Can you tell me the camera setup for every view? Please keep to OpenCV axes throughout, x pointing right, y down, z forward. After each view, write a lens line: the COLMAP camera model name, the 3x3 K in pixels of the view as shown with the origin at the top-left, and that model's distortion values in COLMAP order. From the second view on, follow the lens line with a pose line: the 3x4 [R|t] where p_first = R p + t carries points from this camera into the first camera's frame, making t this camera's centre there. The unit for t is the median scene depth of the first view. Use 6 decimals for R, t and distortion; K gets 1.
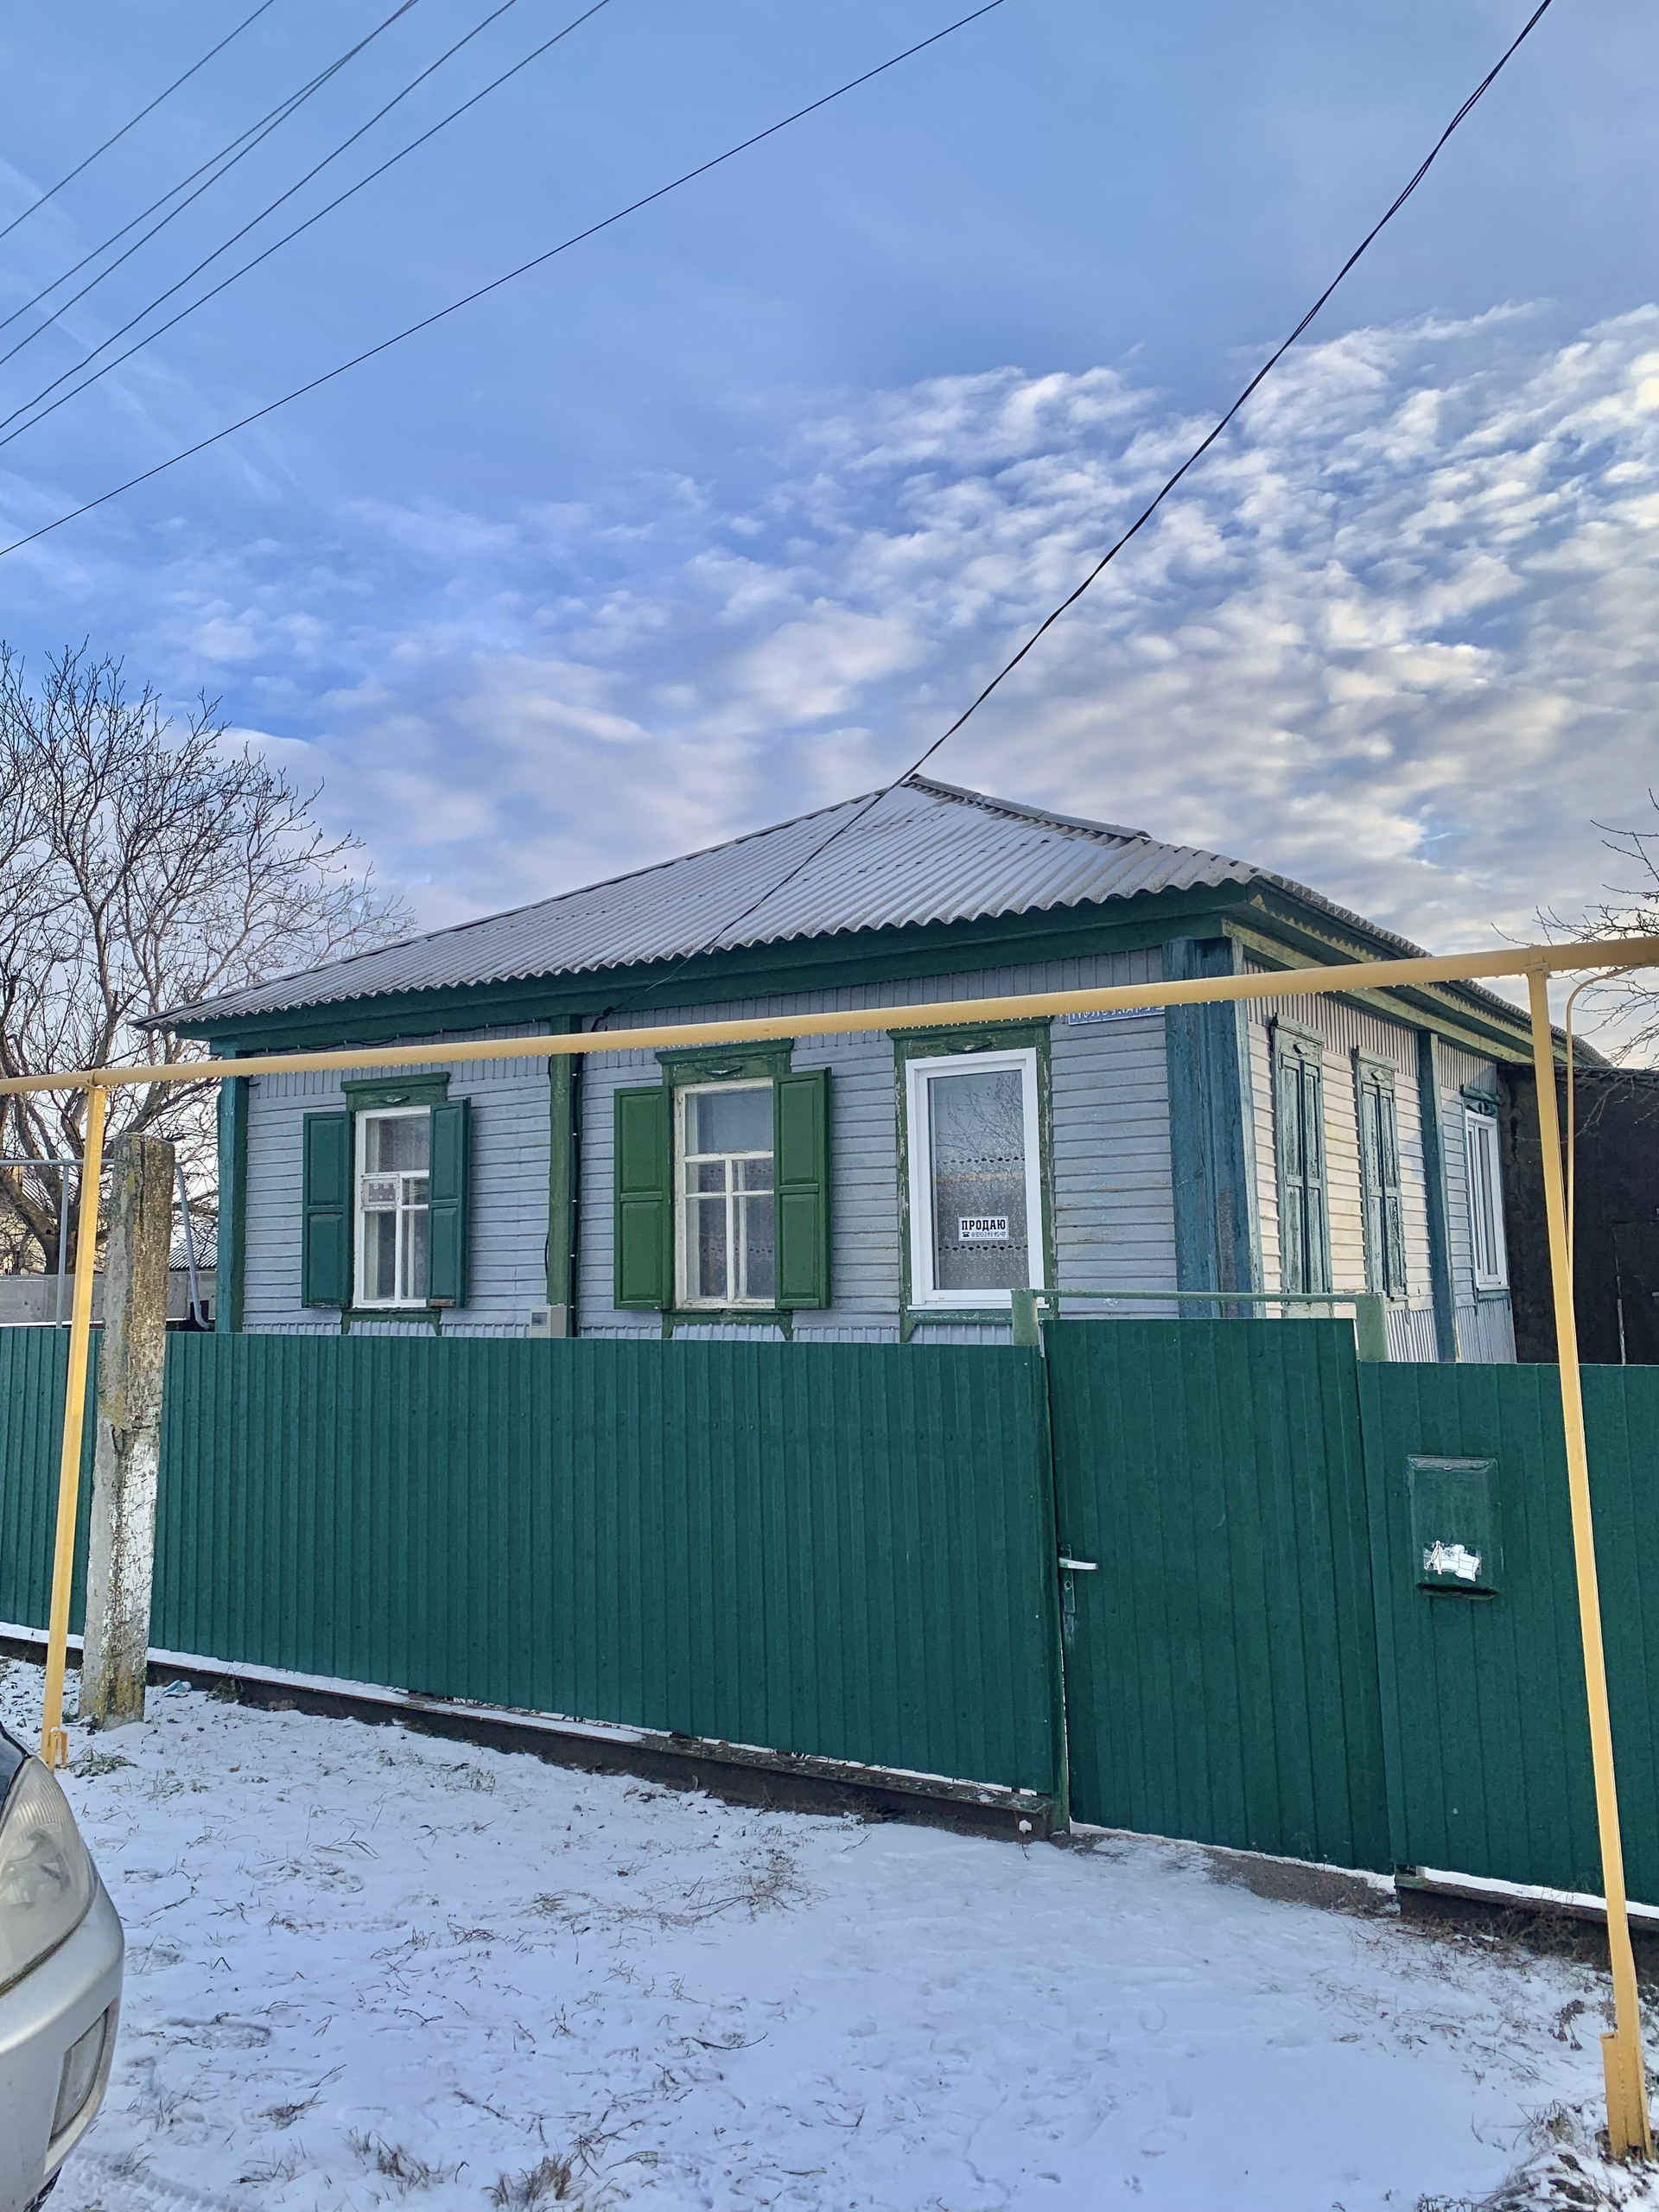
lens RADIAL K [[1713.9, 0, 842.4], [0, 1713.9, 1099.5], [0, 0, 1]] dist [0.102437, -0.138890]
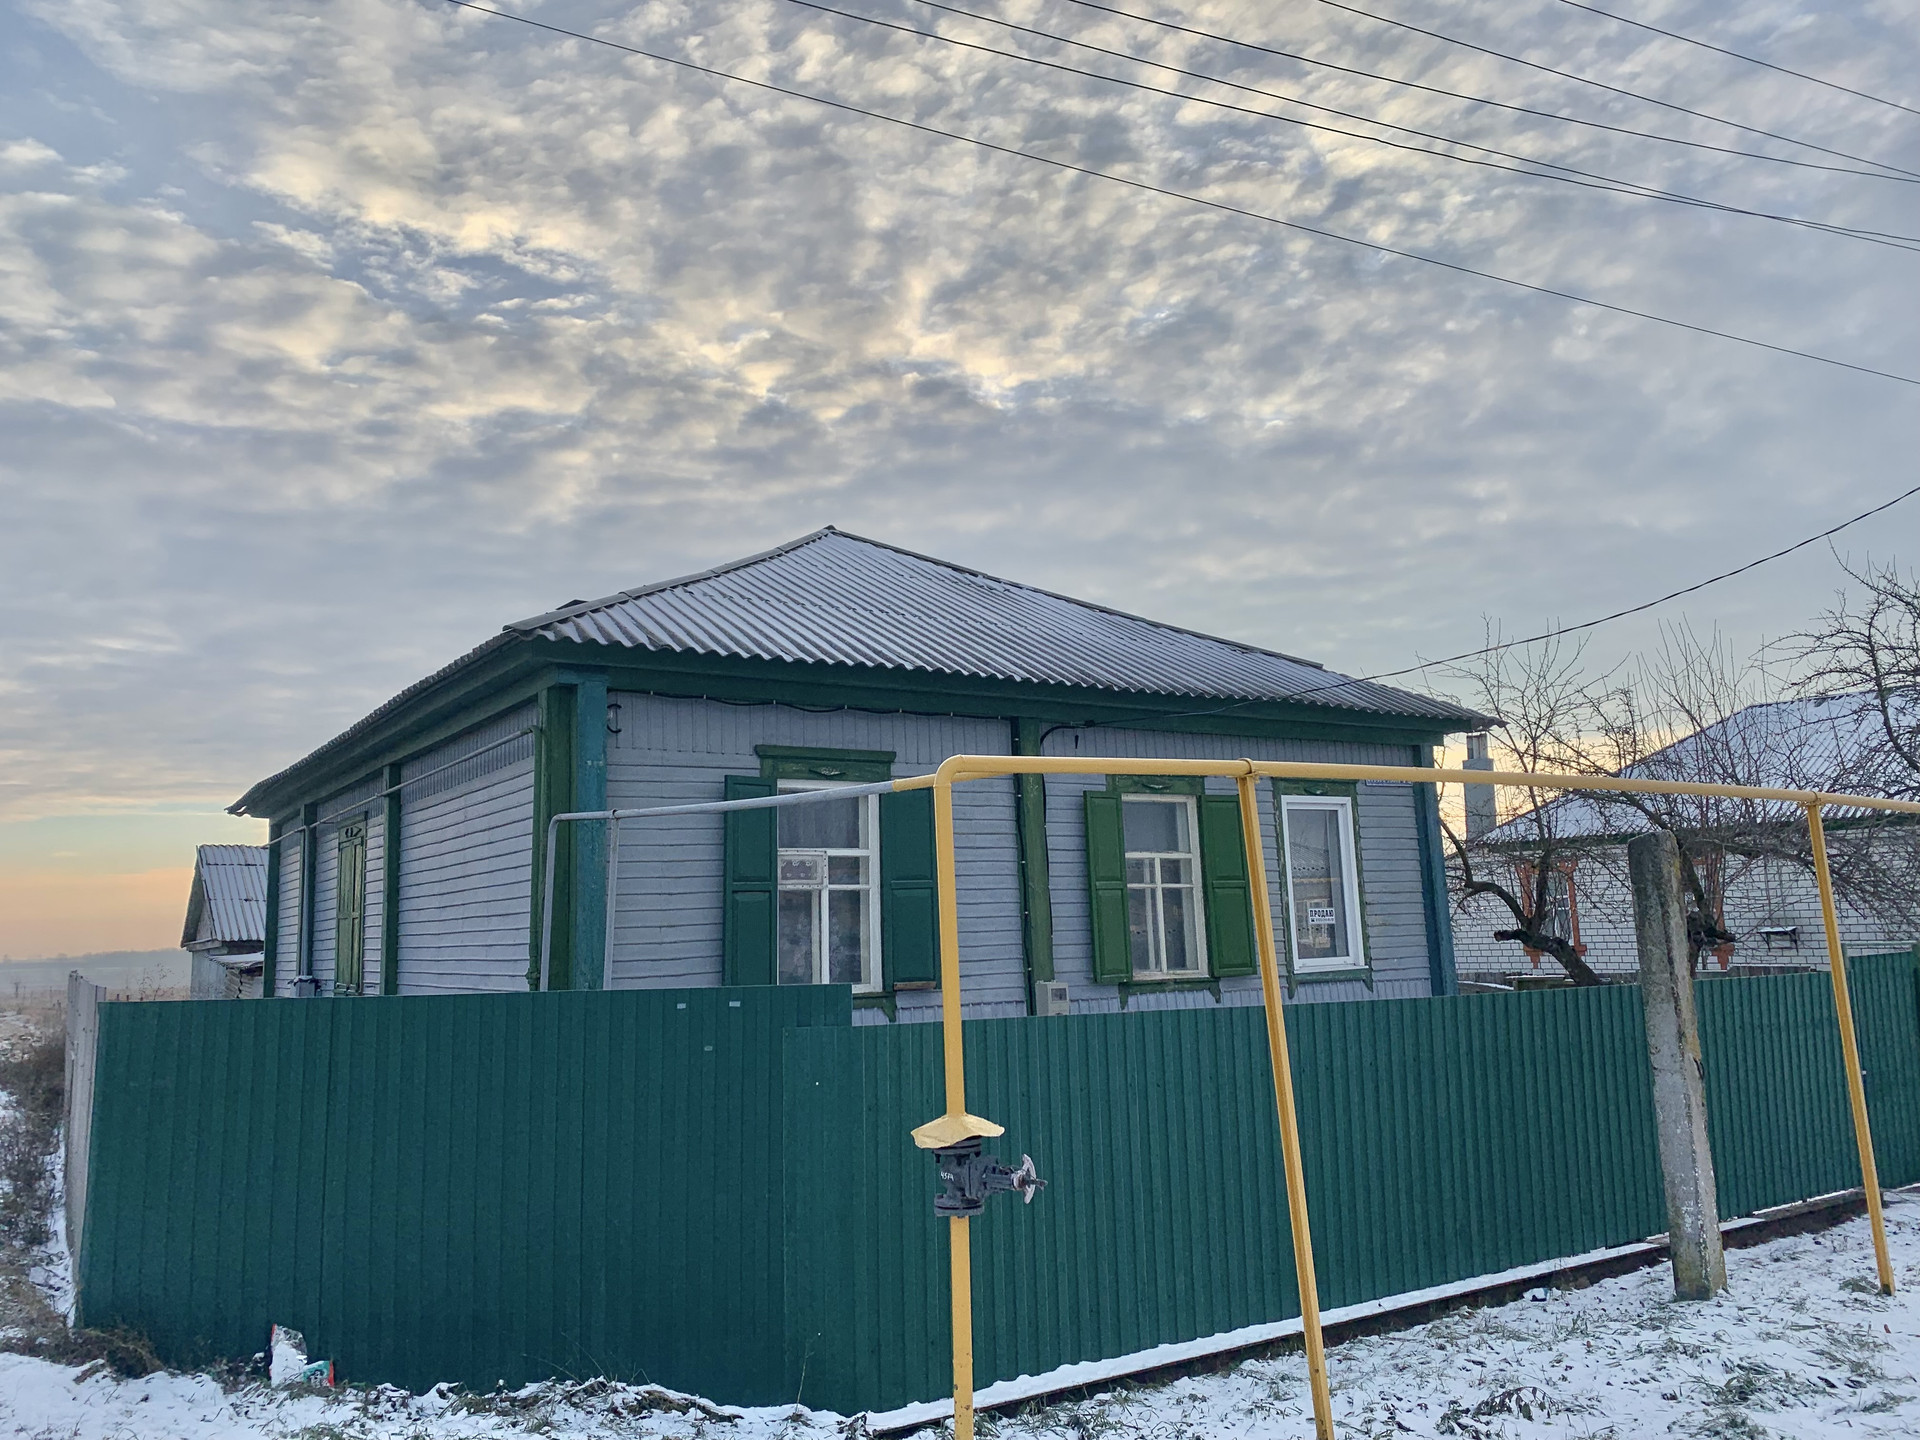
lens RADIAL K [[1487.7, 0, 960.0], [0, 1487.7, 720.0], [0, 0, 1]] dist [0.102437, -0.138890]
pose [[0.387706, 0.136561, 0.911612, -1.170339], [-0.052570, 0.990631, -0.126040, 0.083070], [-0.920283, 0.000943, 0.391252, 0.749316]]
